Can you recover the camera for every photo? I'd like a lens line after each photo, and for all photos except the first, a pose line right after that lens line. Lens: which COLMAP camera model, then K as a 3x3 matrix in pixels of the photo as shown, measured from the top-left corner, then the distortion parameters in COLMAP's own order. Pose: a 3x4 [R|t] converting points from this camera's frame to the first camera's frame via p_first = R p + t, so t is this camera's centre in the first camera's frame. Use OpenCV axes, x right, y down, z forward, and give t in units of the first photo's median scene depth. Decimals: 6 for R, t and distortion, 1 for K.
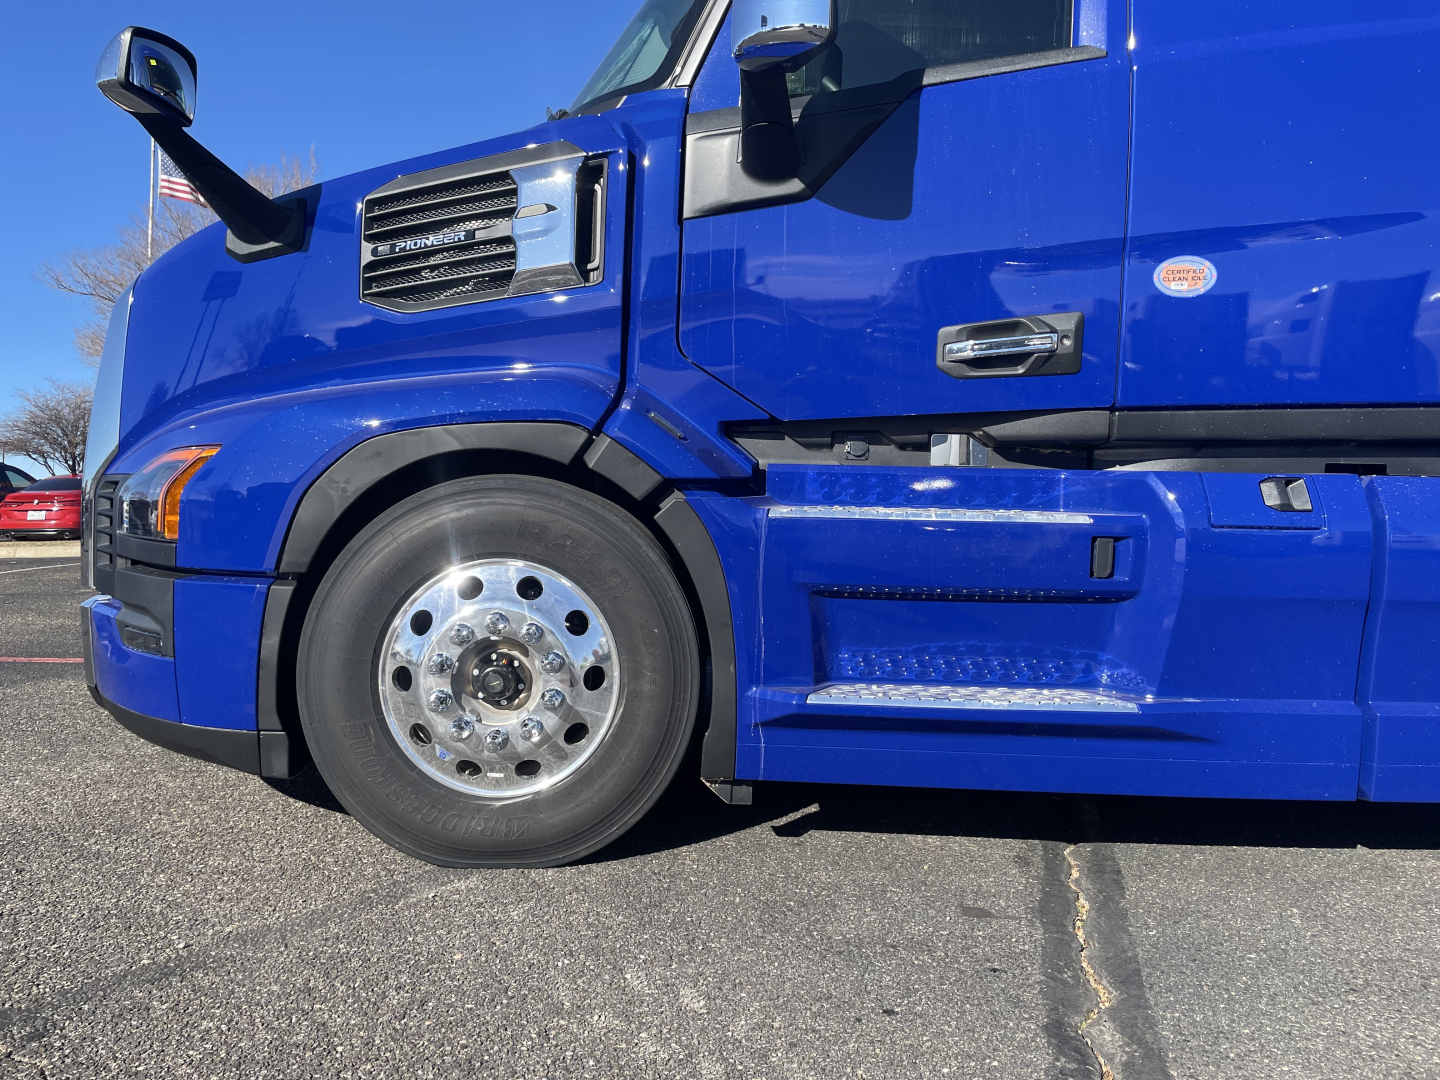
lens RADIAL K [[1104.1, 0, 707.8], [0, 1104.1, 529.4], [0, 0, 1]] dist [0.089336, -0.115061]
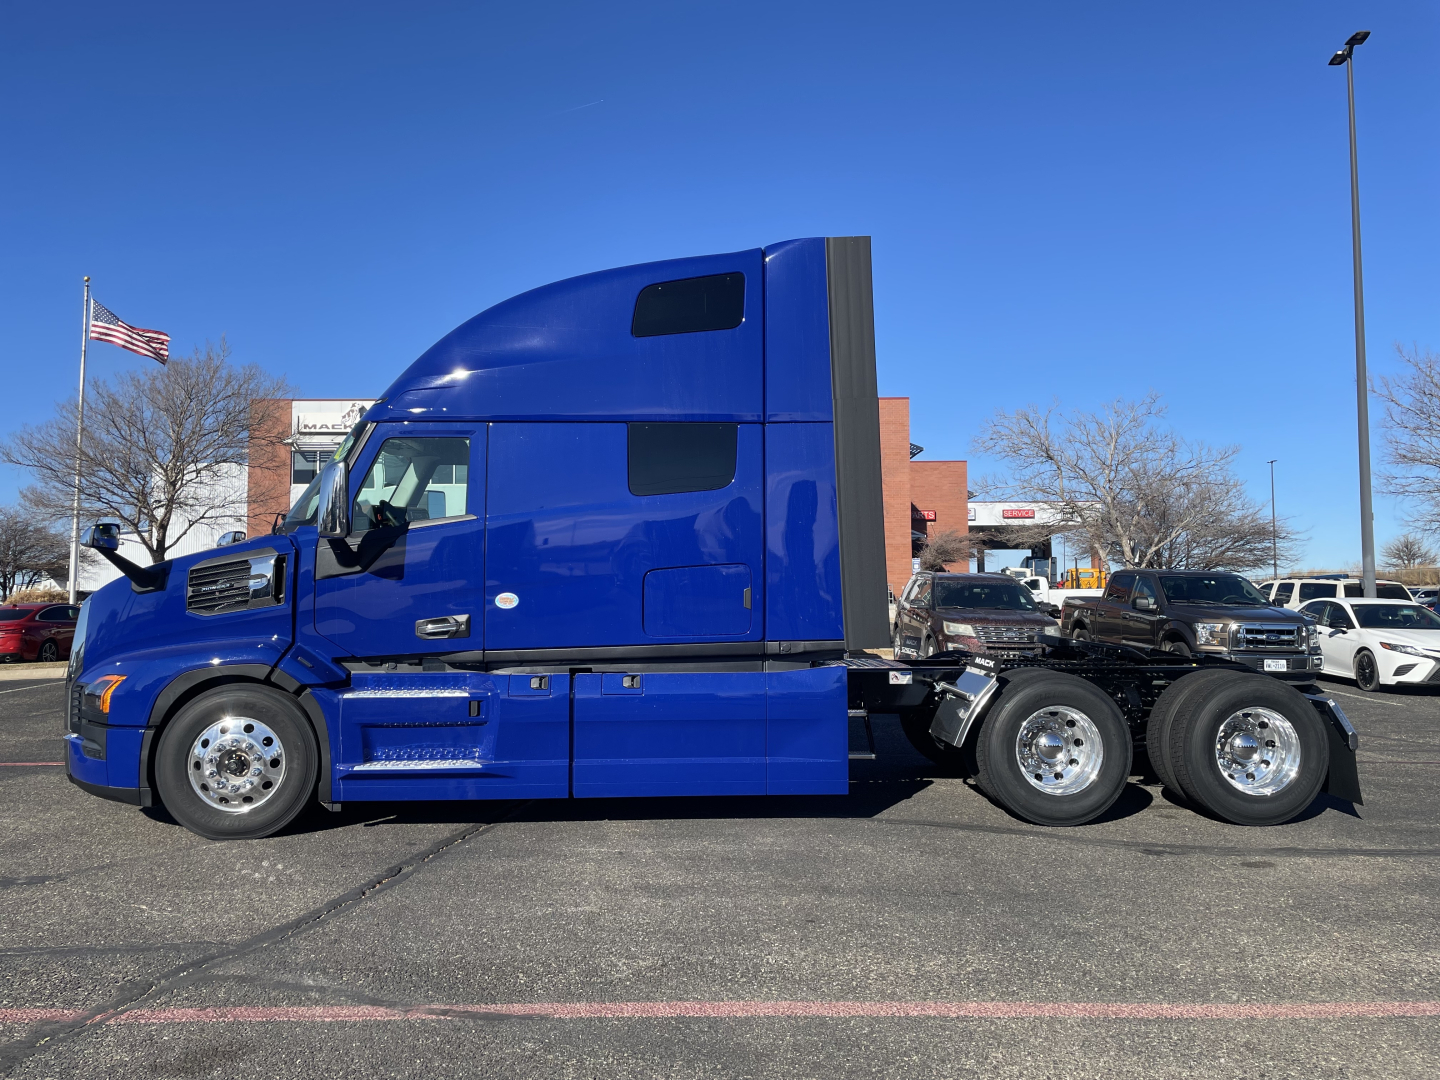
lens RADIAL K [[1104.1, 0, 707.8], [0, 1104.1, 529.4], [0, 0, 1]] dist [0.089336, -0.115061]
pose [[0.998297, -0.019370, 0.055028, 0.767470], [0.023373, 0.997054, -0.073054, -0.192897], [-0.053451, 0.074216, 0.995809, -1.675000]]
